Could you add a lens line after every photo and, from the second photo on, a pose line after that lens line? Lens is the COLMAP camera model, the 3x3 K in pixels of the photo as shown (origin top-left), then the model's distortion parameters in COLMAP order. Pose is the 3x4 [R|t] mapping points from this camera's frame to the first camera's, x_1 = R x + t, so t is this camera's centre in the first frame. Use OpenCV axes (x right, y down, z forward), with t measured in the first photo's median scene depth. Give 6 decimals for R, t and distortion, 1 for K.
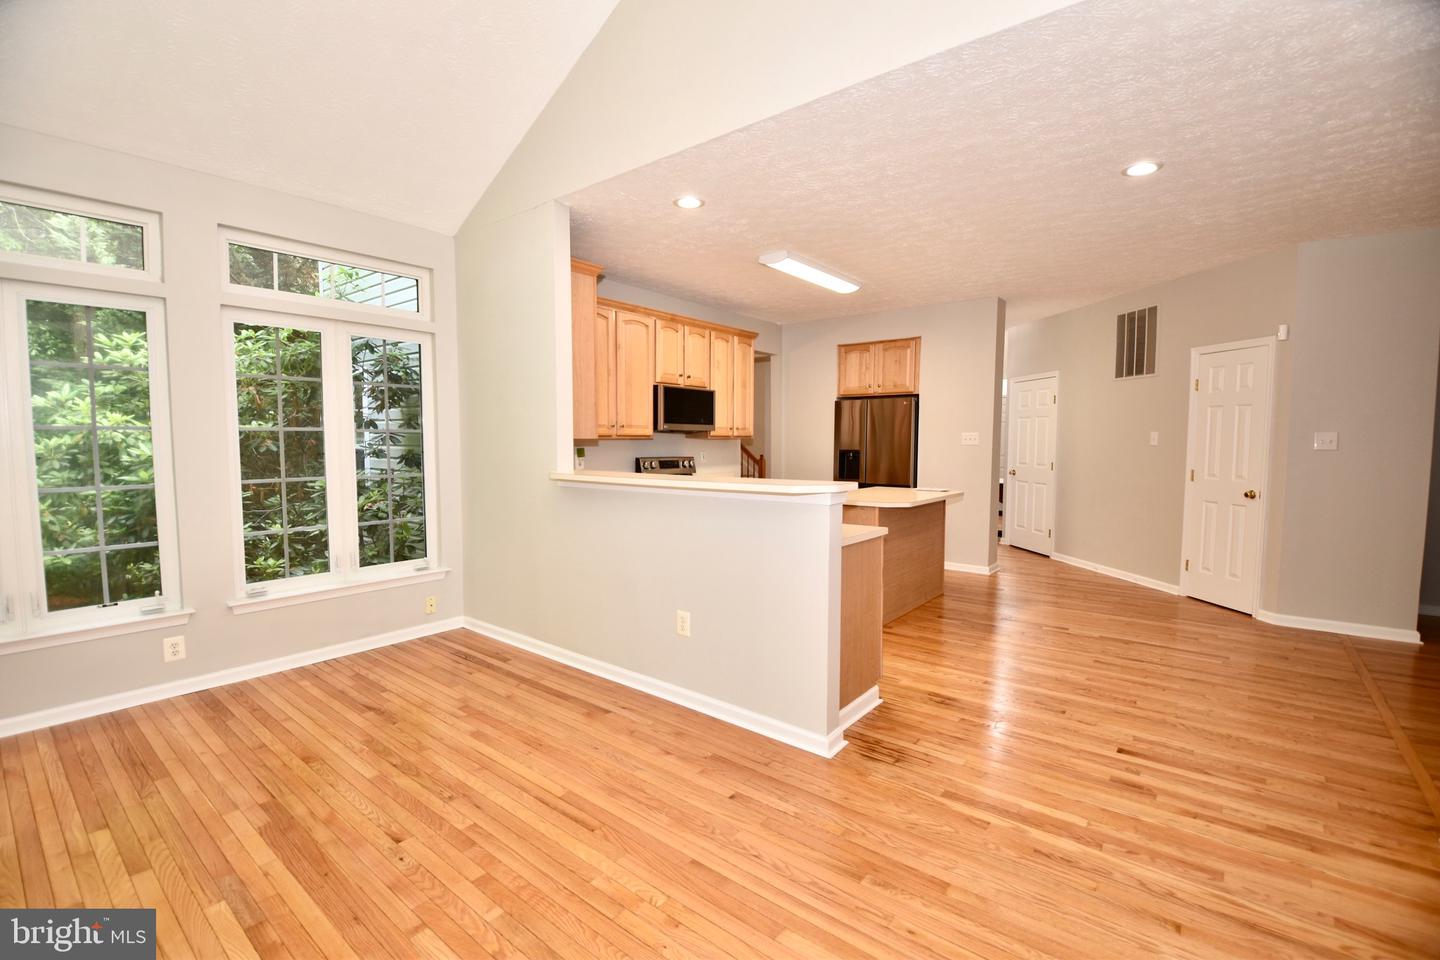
lens RADIAL K [[635.2, 0, 712.8], [0, 635.2, 472.4], [0, 0, 1]] dist [-0.011170, -0.000983]
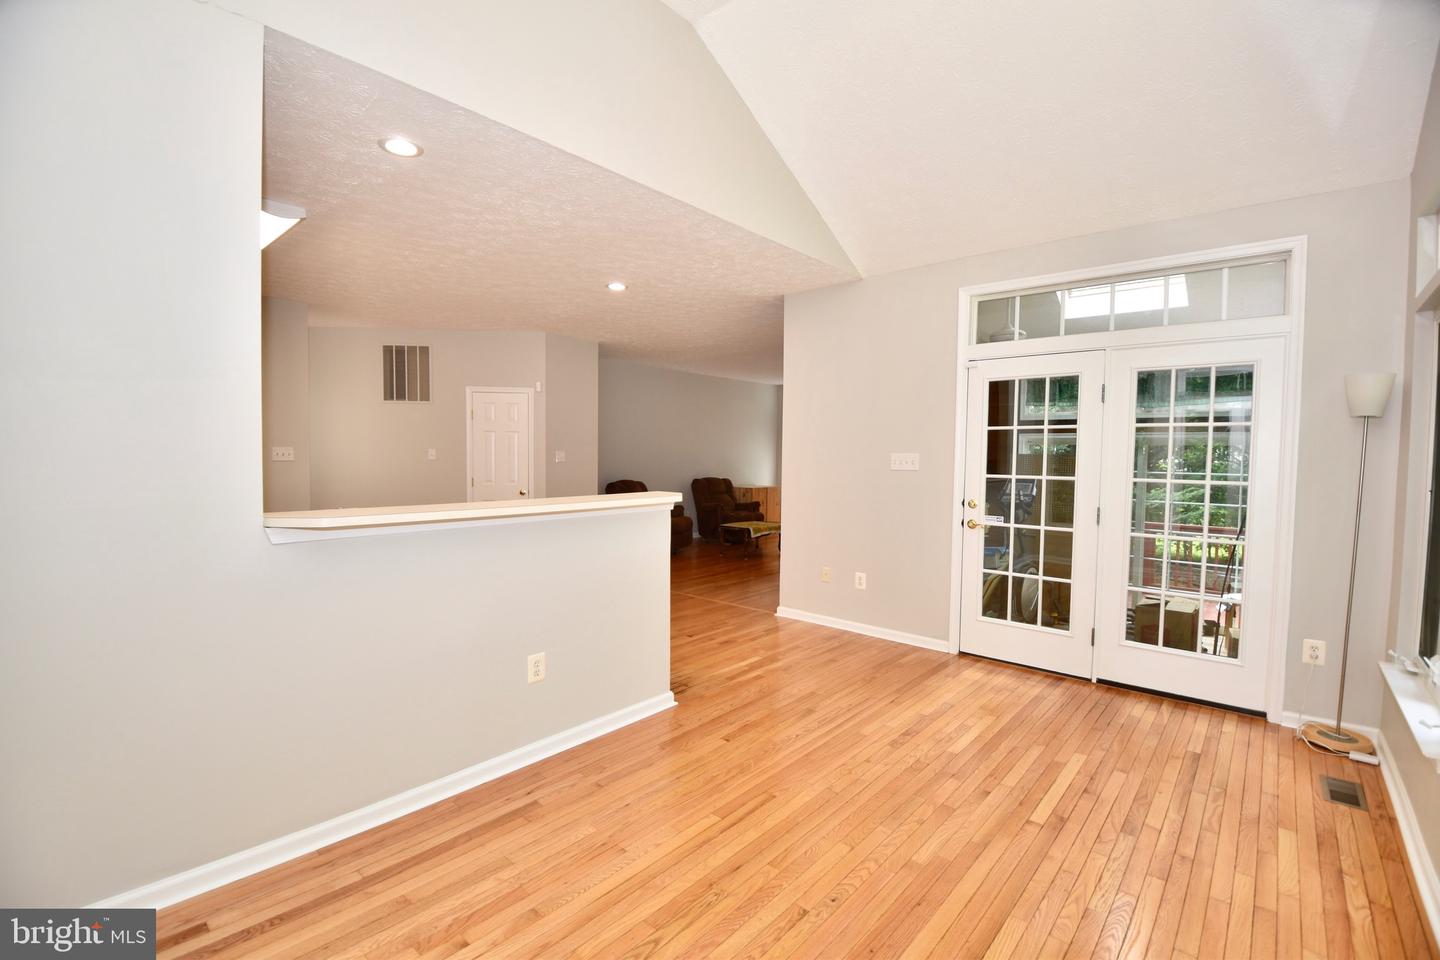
lens RADIAL K [[635.2, 0, 713.0], [0, 635.2, 484.3], [0, 0, 1]] dist [-0.011170, -0.000983]
pose [[0.051162, -0.050002, 0.997438, -1.085428], [0.052299, 0.997510, 0.047323, -0.055701], [-0.997320, 0.049744, 0.053650, 0.833967]]
